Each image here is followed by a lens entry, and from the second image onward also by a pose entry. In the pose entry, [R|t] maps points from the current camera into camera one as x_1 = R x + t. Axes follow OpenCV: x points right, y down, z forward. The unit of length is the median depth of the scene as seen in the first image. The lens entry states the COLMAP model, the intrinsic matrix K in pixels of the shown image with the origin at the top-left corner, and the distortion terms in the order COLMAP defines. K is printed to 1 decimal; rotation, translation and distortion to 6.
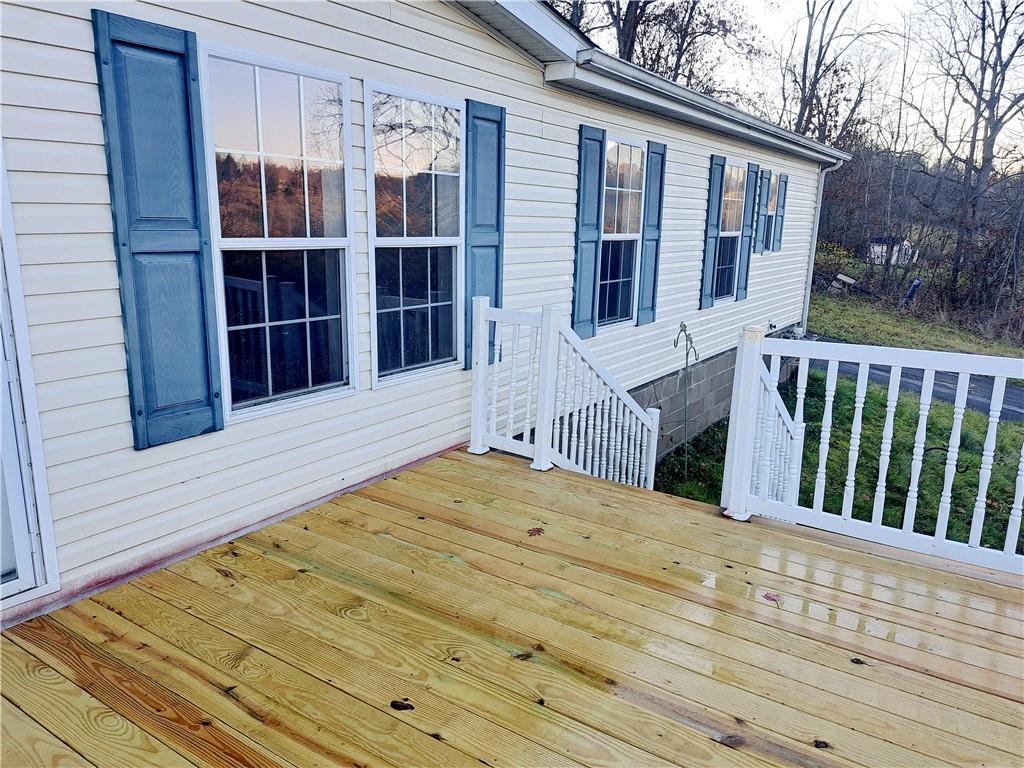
lens RADIAL K [[743.0, 0, 512.0], [0, 743.0, 384.0], [0, 0, 1]] dist [0.048724, -0.055771]
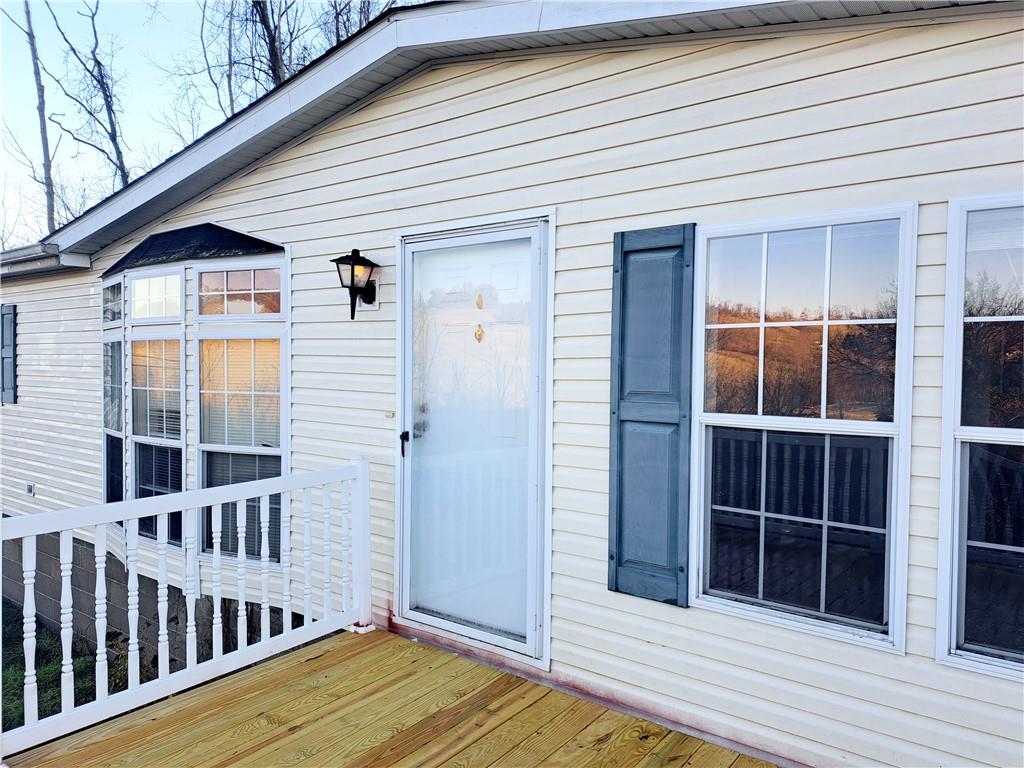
lens RADIAL K [[696.2, 0, 515.0], [0, 696.2, 398.0], [0, 0, 1]] dist [0.042049, 0.000194]
pose [[-0.041765, 0.003001, -0.999123, 0.535569], [-0.242639, 0.970029, 0.013056, -0.164017], [0.969217, 0.242972, -0.039786, 0.785876]]
